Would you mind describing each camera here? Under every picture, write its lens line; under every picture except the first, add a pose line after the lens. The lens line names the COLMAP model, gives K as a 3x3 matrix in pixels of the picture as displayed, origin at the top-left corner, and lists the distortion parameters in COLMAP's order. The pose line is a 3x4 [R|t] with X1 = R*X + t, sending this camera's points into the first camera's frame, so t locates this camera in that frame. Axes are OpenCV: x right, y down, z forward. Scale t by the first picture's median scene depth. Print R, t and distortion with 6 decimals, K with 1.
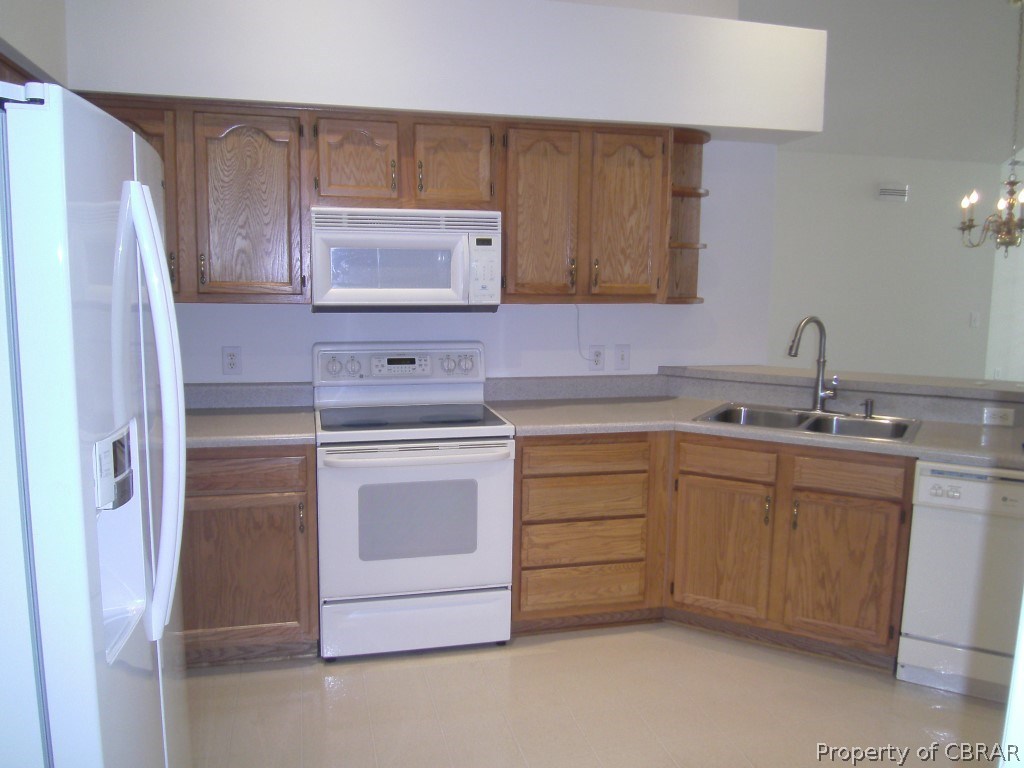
lens RADIAL K [[801.2, 0, 505.9], [0, 801.2, 389.1], [0, 0, 1]] dist [-0.052971, 0.000609]
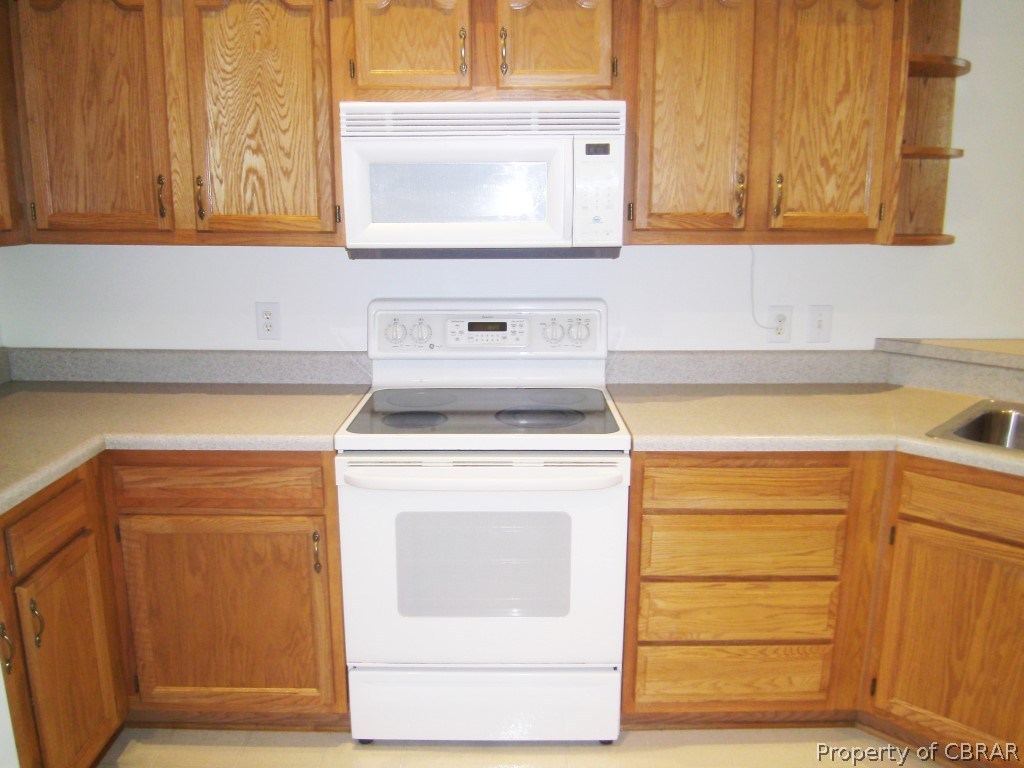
lens RADIAL K [[801.2, 0, 514.6], [0, 801.2, 387.6], [0, 0, 1]] dist [-0.052971, 0.000609]
pose [[0.970776, 0.040598, -0.236527, 0.067688], [-0.022285, 0.996579, 0.079590, -0.040031], [0.238949, -0.071993, 0.968360, 0.337529]]
